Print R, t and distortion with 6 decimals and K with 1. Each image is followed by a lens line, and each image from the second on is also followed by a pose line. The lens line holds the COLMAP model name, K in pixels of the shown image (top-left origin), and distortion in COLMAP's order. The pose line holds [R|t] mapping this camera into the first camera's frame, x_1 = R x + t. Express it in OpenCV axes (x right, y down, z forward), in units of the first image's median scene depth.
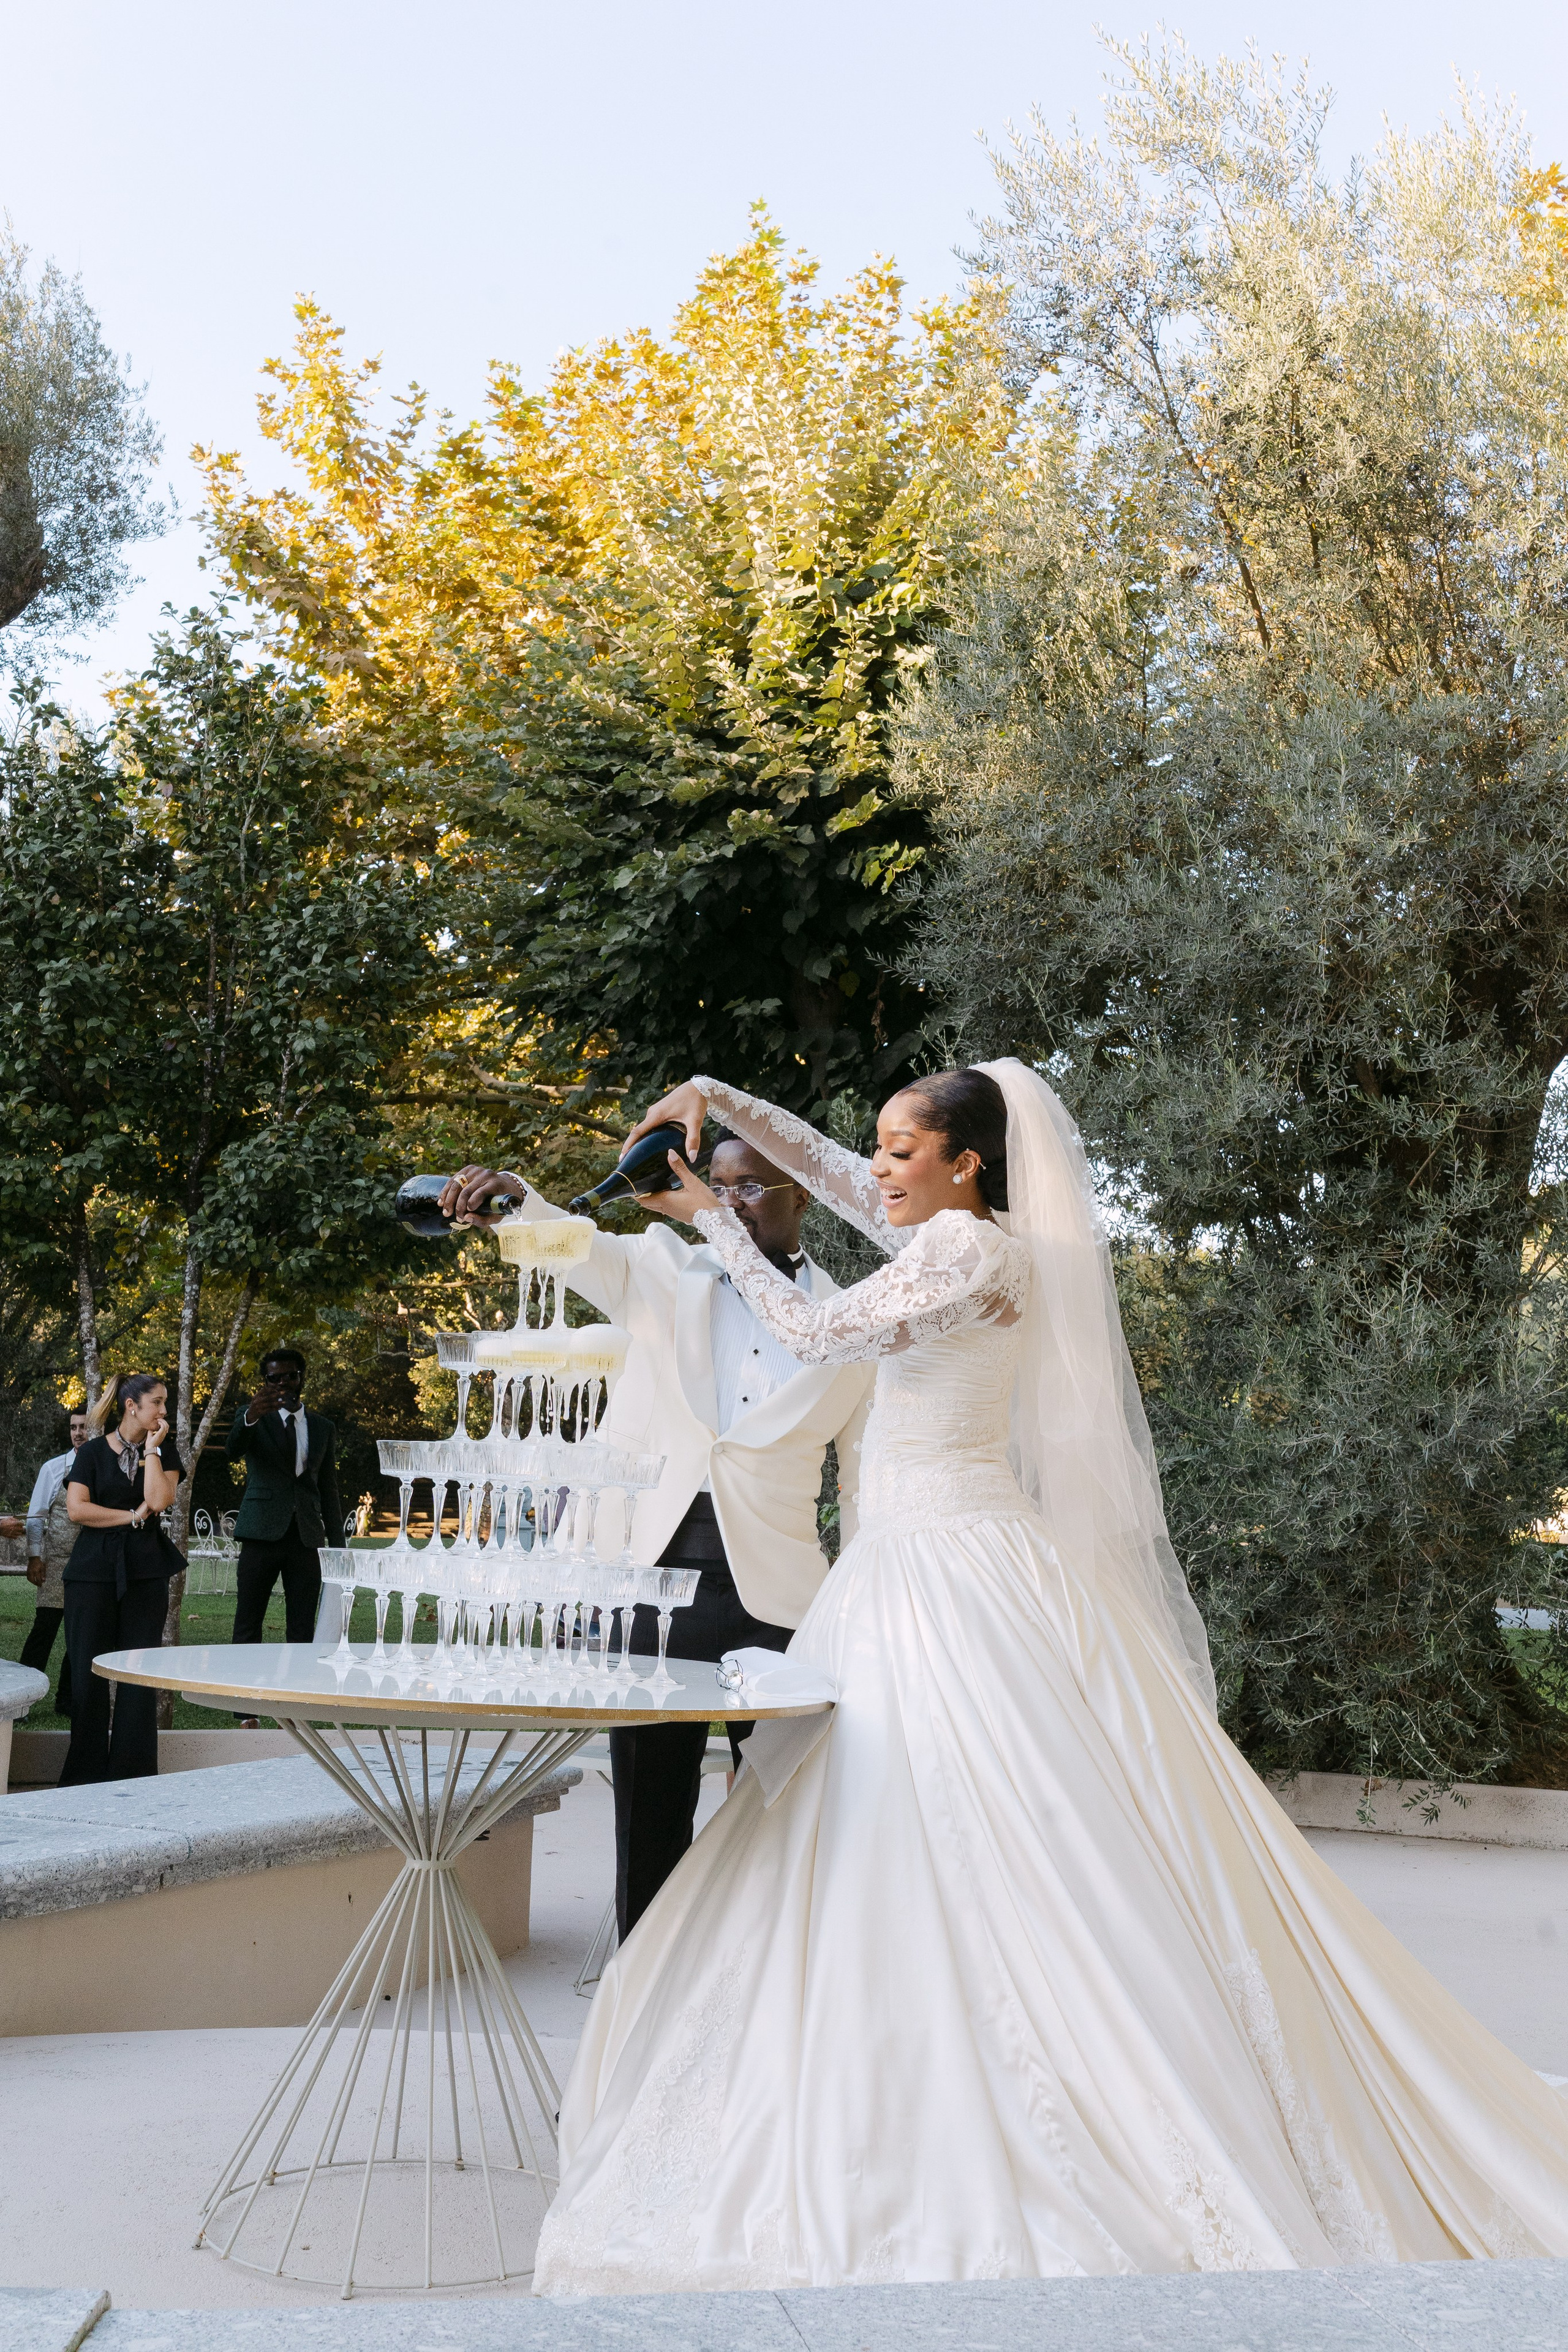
lens RADIAL K [[2350.6, 0, 830.9], [0, 2350.6, 1169.6], [0, 0, 1]] dist [-0.002413, 0.014664]
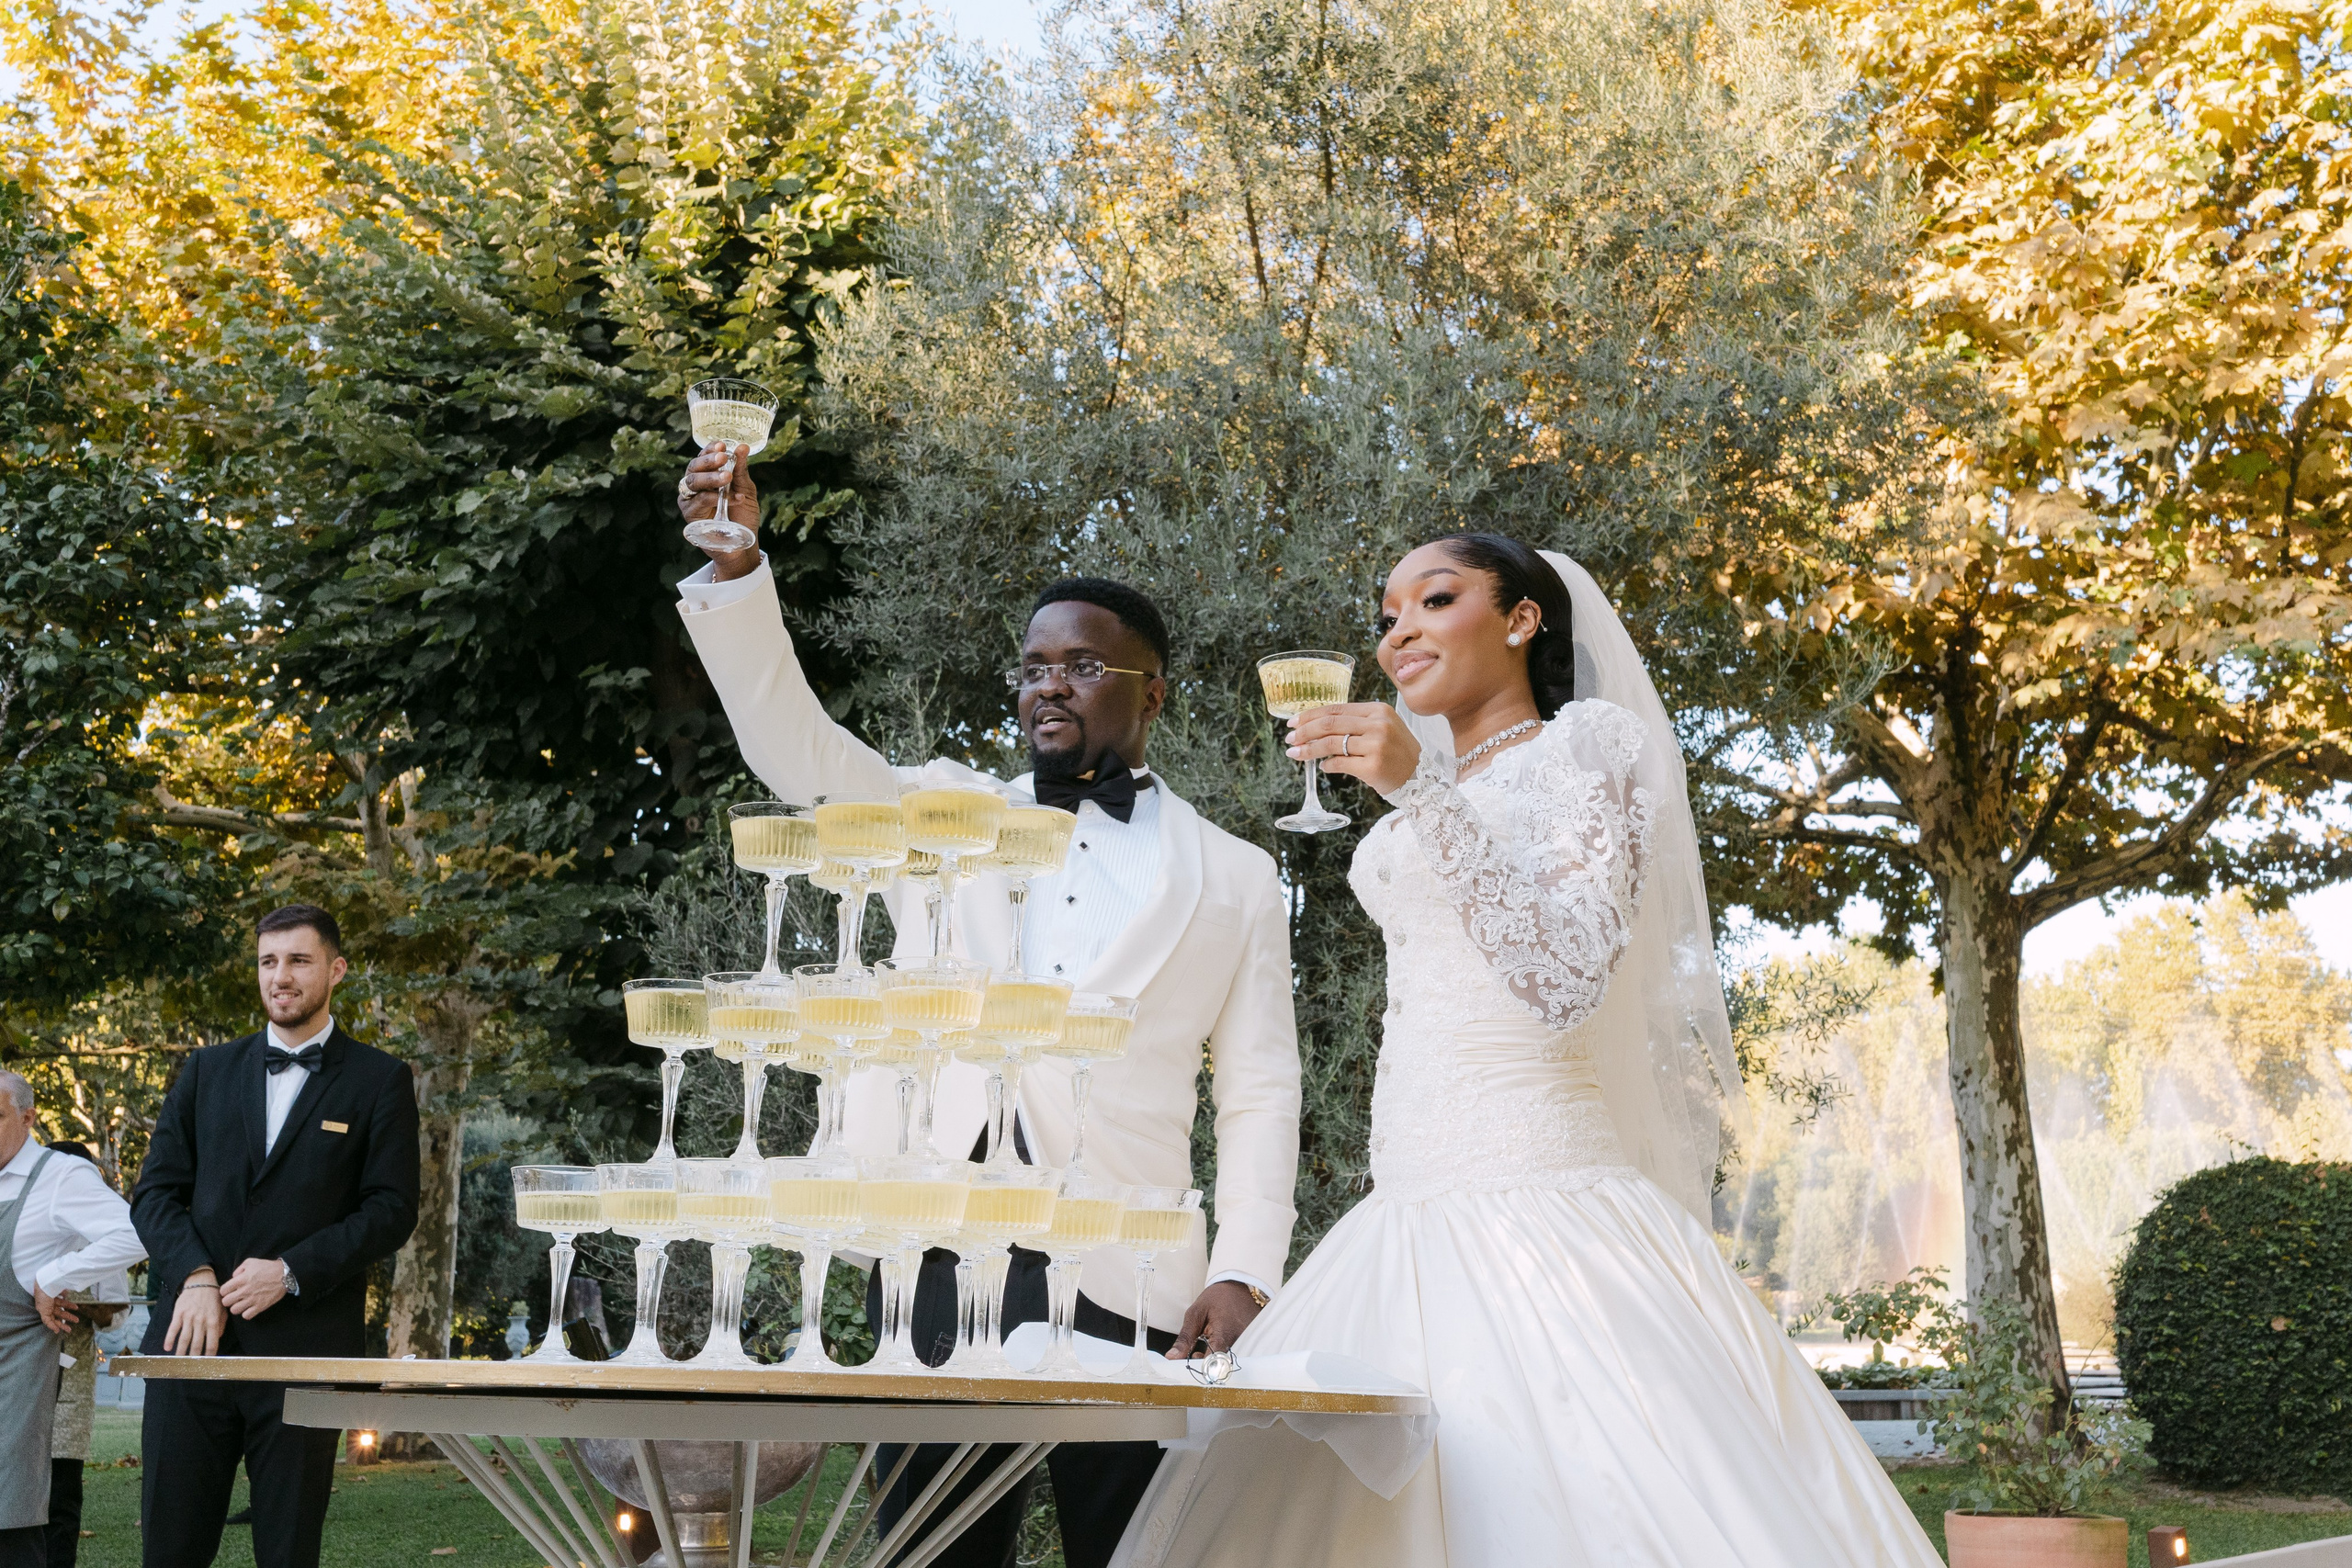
lens RADIAL K [[2373.7, 0, 1214.9], [0, 2373.7, 755.1], [0, 0, 1]] dist [0.000572, 0.002668]
pose [[0.948428, 0.052814, 0.312561, -0.094199], [-0.018934, 0.993701, -0.110456, 0.047151], [-0.316426, 0.098841, 0.943454, 0.154375]]
